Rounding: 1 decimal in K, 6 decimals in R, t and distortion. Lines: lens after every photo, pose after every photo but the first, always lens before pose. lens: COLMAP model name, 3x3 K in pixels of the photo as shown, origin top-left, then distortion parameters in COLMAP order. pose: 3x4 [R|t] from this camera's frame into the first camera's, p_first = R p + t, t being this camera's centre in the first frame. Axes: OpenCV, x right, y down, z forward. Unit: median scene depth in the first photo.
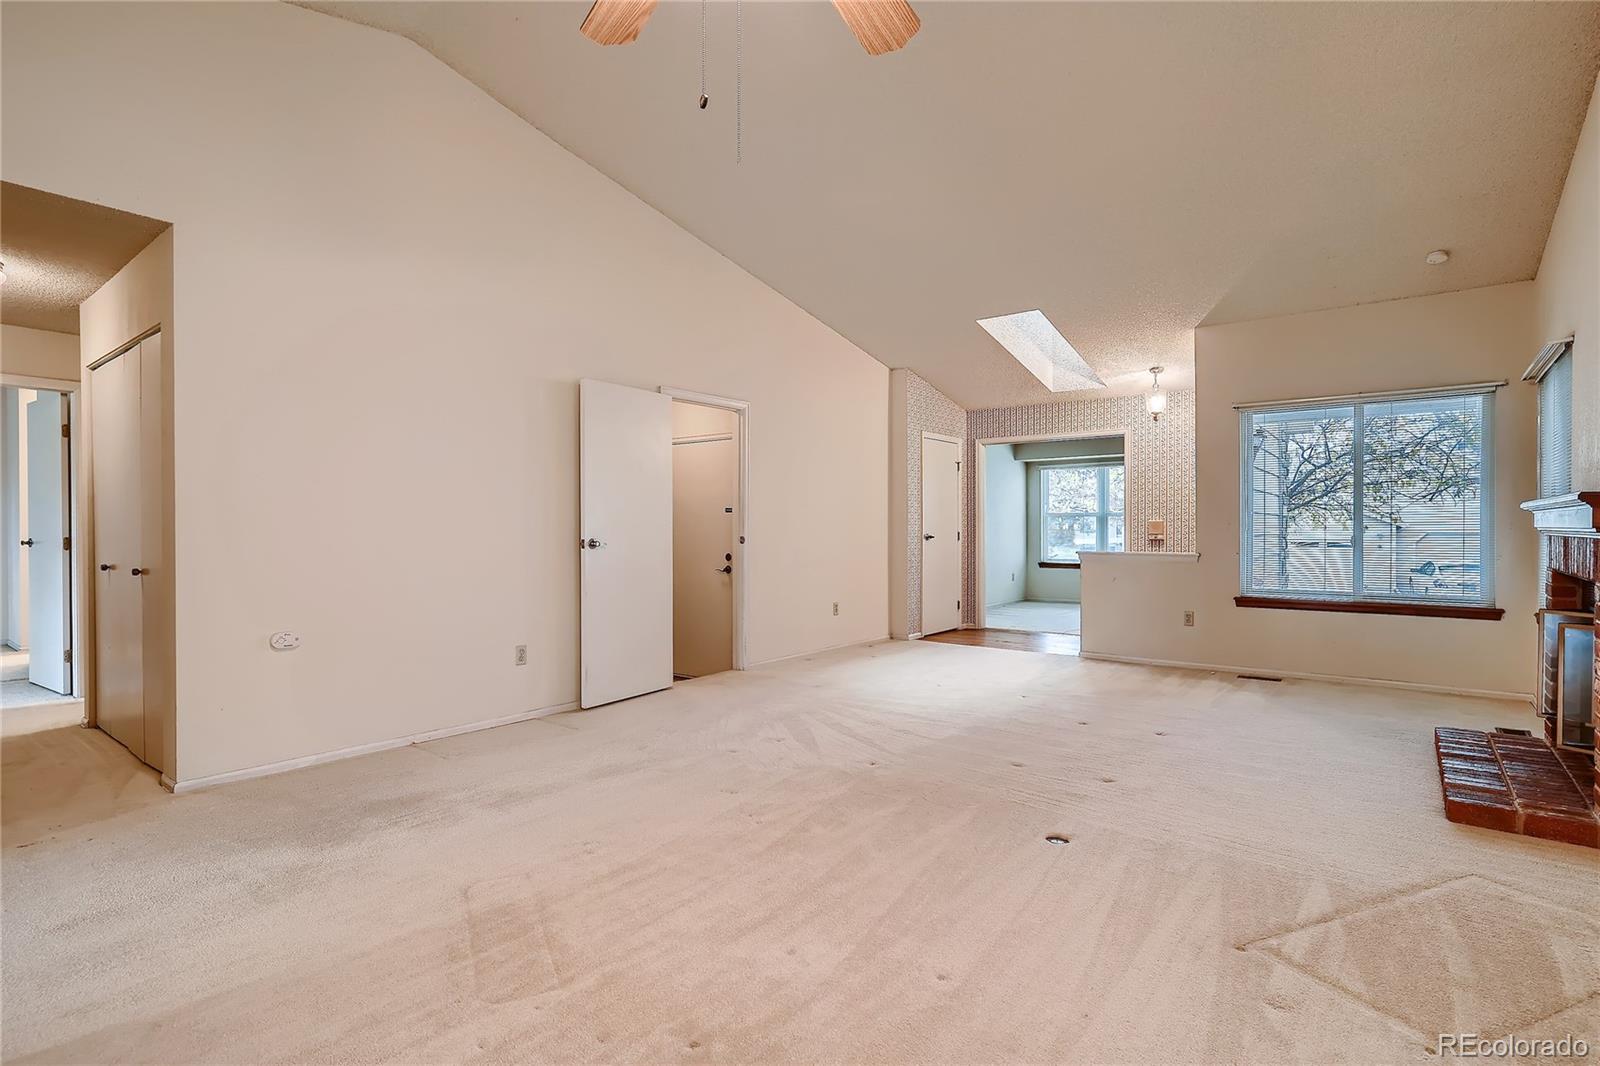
lens RADIAL K [[788.9, 0, 797.4], [0, 788.9, 526.1], [0, 0, 1]] dist [-0.028673, 0.015310]
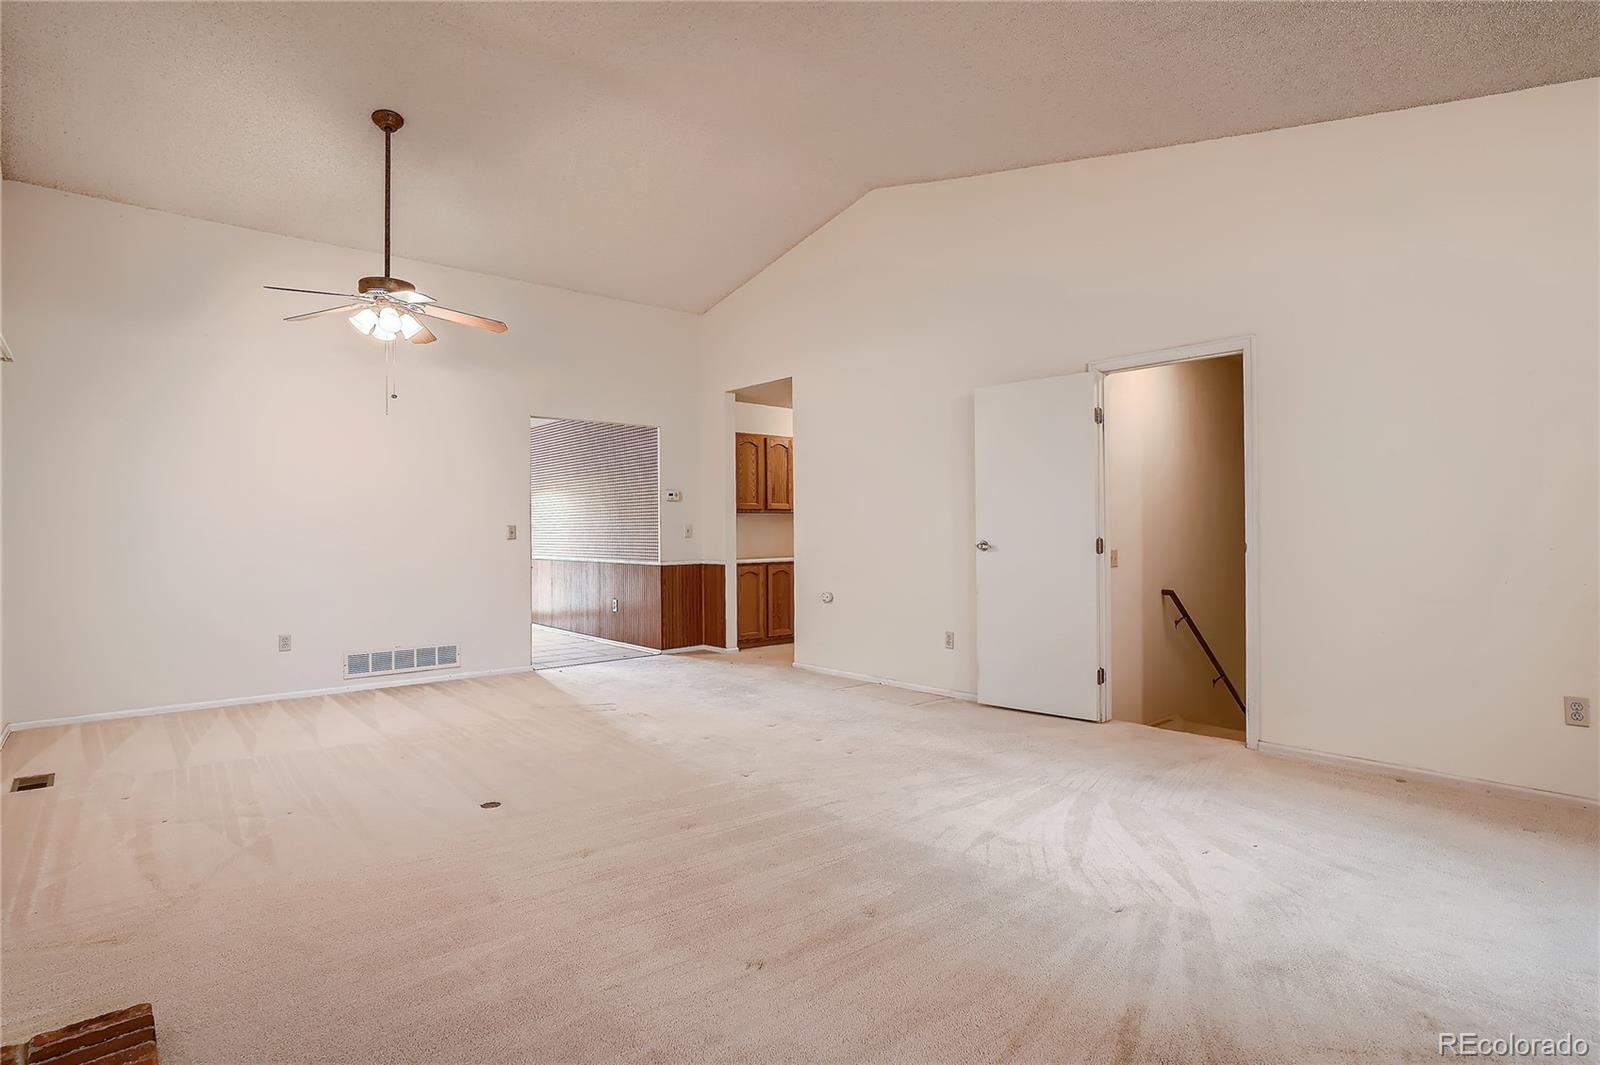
lens RADIAL K [[788.9, 0, 833.2], [0, 788.9, 540.9], [0, 0, 1]] dist [-0.028673, 0.015310]
pose [[-0.152614, 0.010553, -0.988230, 0.629472], [0.006836, 0.999930, 0.009622, 0.002604], [0.988262, -0.005287, -0.152676, 0.762319]]
